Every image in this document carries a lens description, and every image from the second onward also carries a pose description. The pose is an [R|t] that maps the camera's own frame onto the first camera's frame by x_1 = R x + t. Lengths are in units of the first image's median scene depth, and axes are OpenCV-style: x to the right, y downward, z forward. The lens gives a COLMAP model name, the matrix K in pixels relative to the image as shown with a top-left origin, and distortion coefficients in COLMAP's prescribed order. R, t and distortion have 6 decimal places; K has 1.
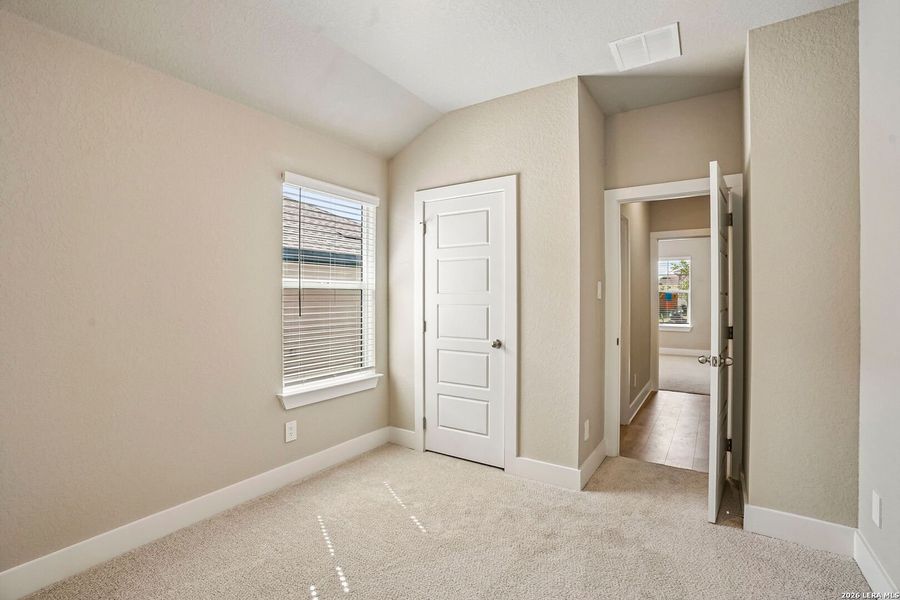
lens RADIAL K [[412.2, 0, 449.8], [0, 412.2, 297.1], [0, 0, 1]] dist [-0.058314, 0.018184]
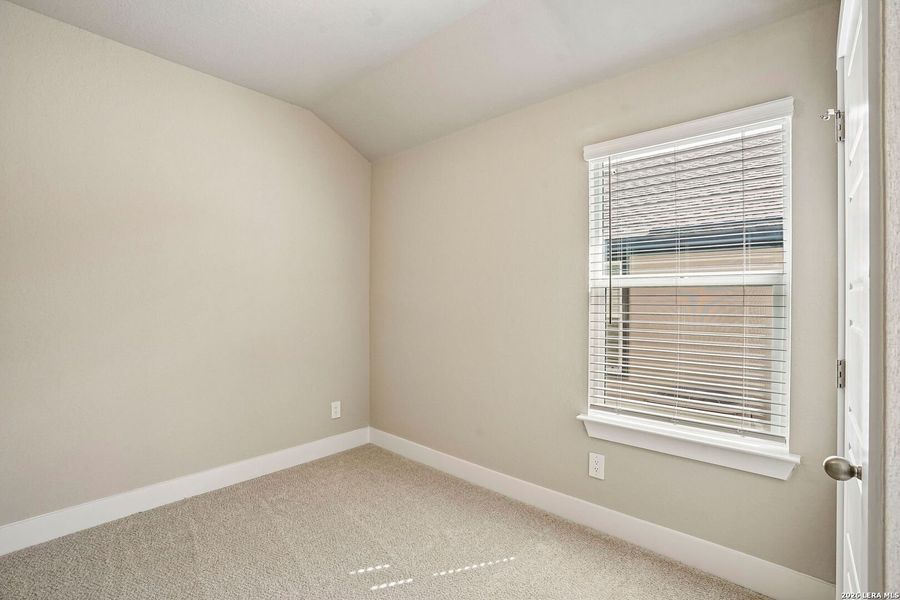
lens RADIAL K [[412.2, 0, 452.1], [0, 412.2, 299.6], [0, 0, 1]] dist [-0.058314, 0.018184]
pose [[-0.156043, -0.000578, -0.987750, 0.415005], [-0.001273, 0.999999, -0.000384, 0.001625], [0.987749, 0.001197, -0.156044, 0.784665]]
